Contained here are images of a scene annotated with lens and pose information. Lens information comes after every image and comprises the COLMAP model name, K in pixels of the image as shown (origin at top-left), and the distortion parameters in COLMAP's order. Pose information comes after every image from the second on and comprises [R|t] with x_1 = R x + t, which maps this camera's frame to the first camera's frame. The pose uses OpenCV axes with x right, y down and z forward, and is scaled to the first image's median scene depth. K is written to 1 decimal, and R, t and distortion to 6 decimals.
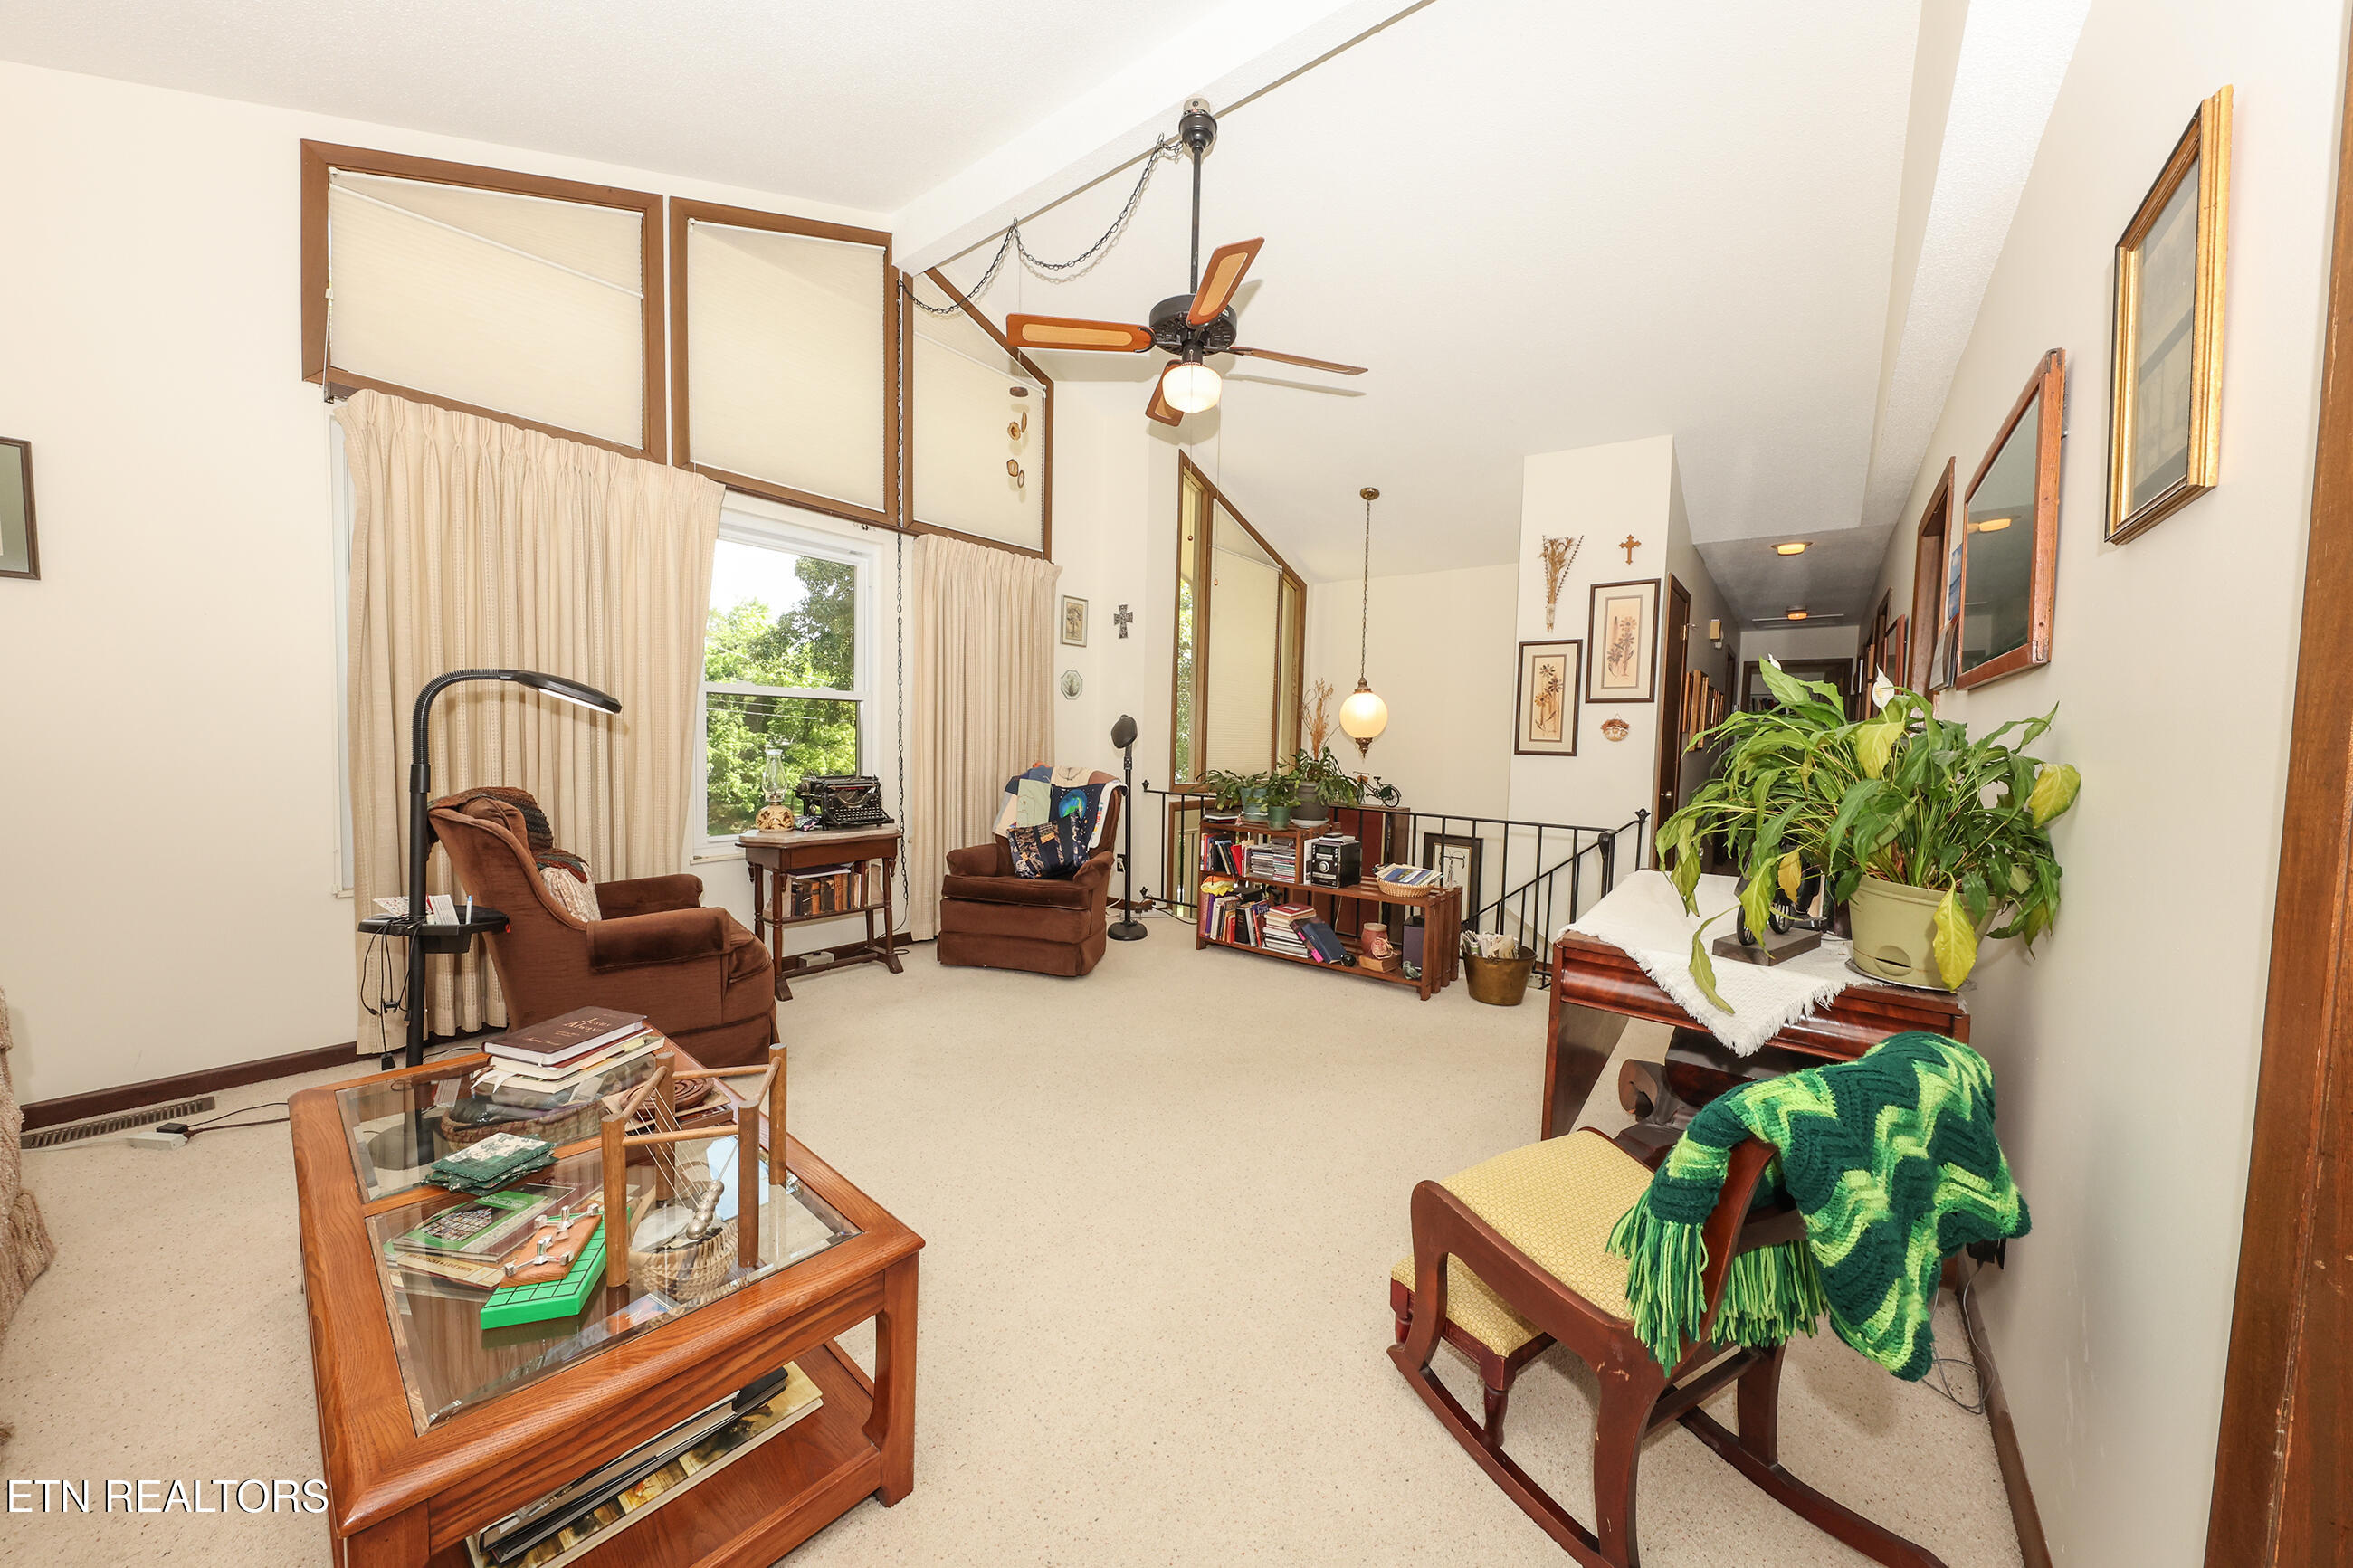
lens RADIAL K [[786.5, 0, 1161.3], [0, 786.5, 779.7], [0, 0, 1]] dist [-0.012603, -0.001554]
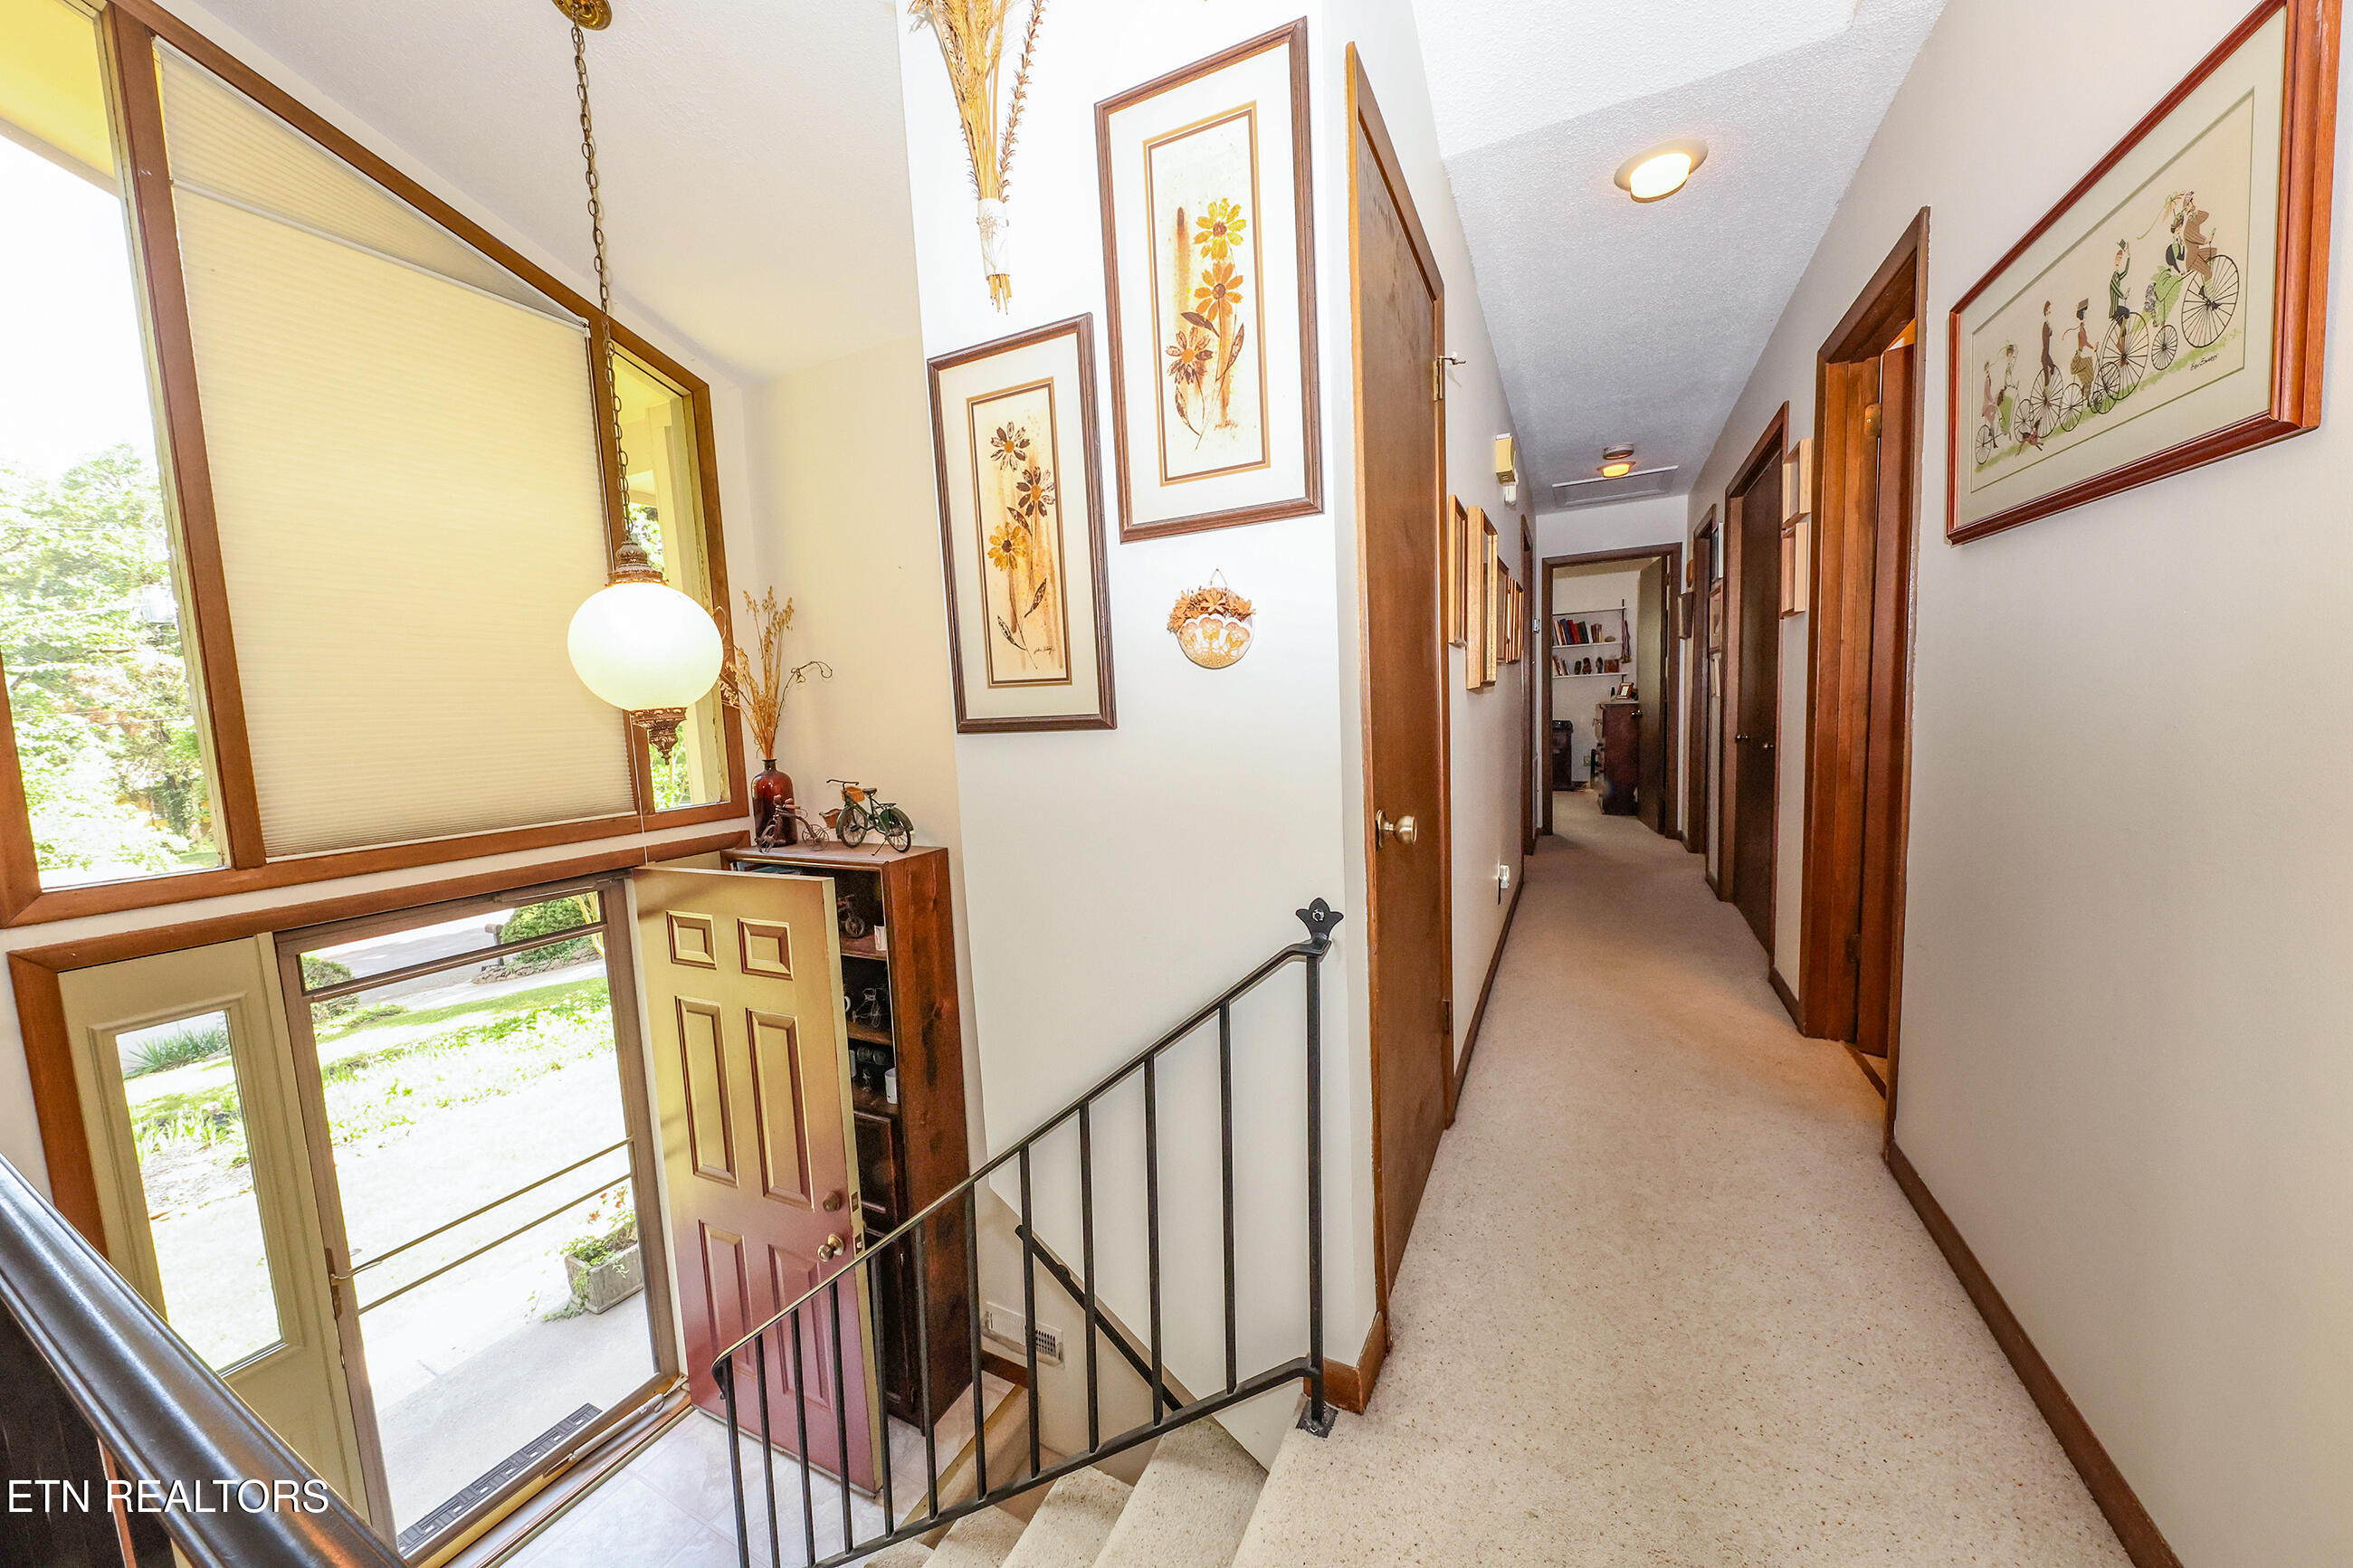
lens RADIAL K [[786.5, 0, 1196.7], [0, 786.5, 777.7], [0, 0, 1]] dist [-0.012603, -0.001554]
pose [[0.969654, -0.088699, 0.227825, 0.494437], [0.079176, 0.995574, 0.050624, -0.024338], [-0.231307, -0.031049, 0.972385, 0.710448]]
